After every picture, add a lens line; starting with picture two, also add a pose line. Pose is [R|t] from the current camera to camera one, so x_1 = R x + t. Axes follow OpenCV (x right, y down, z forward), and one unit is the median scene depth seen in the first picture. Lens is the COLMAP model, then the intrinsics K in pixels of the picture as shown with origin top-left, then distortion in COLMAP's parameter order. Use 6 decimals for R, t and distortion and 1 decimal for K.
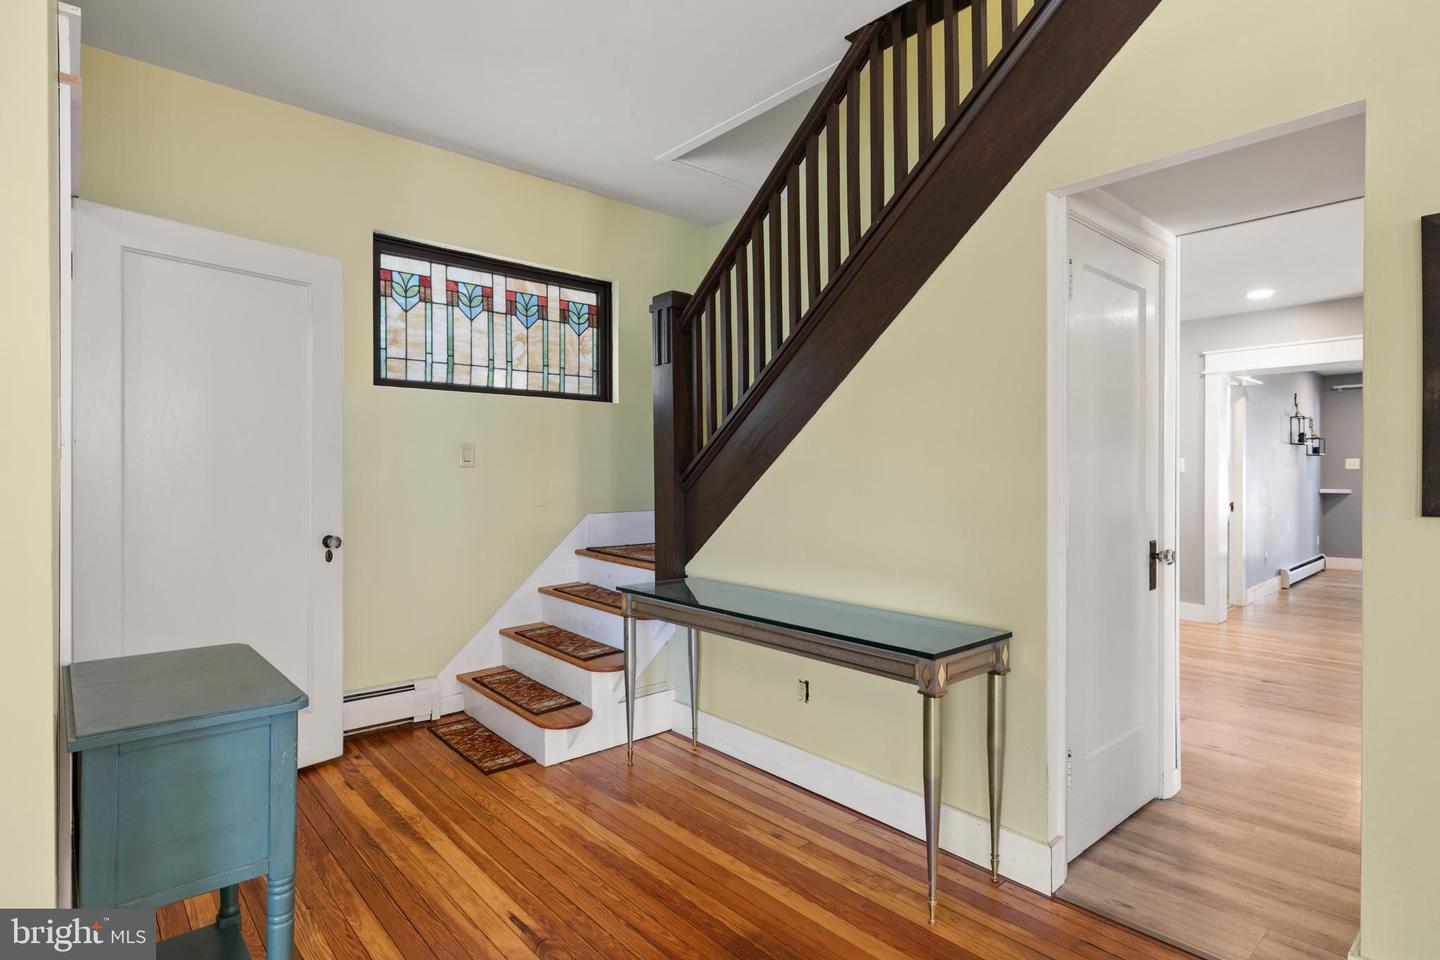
lens RADIAL K [[741.0, 0, 719.7], [0, 741.0, 476.4], [0, 0, 1]] dist [-0.007544, 0.000014]
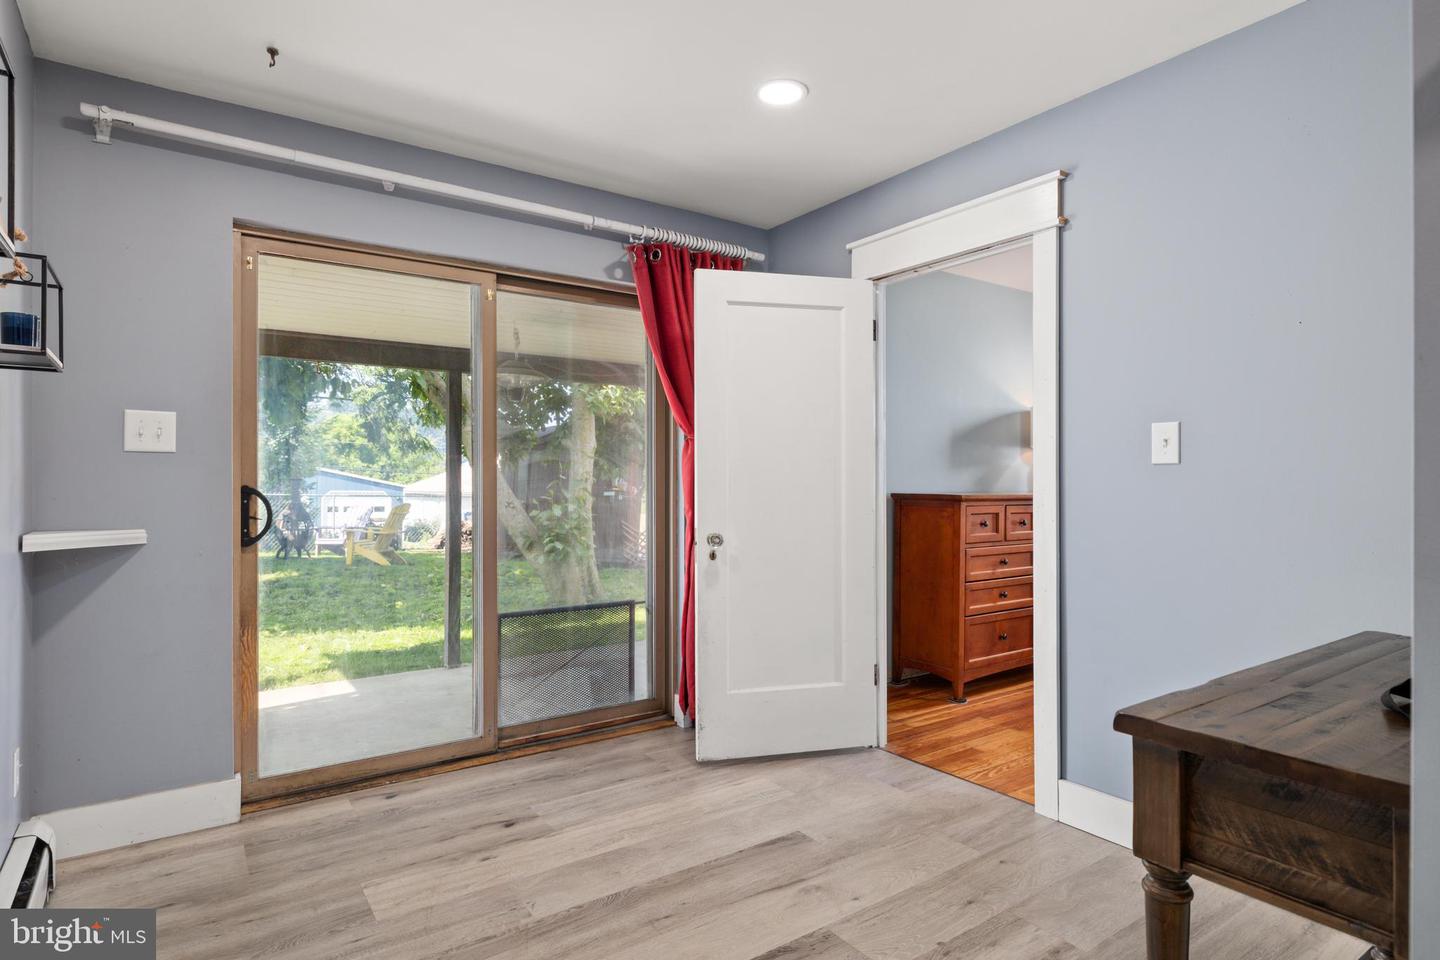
lens RADIAL K [[774.5, 0, 720.0], [0, 774.5, 480.9], [0, 0, 1]] dist [0.001652, -0.000355]
pose [[0.106989, 0.002949, 0.994256, 0.605631], [0.000435, 0.999995, -0.003013, 0.001643], [-0.994260, 0.000755, 0.106987, 0.767910]]
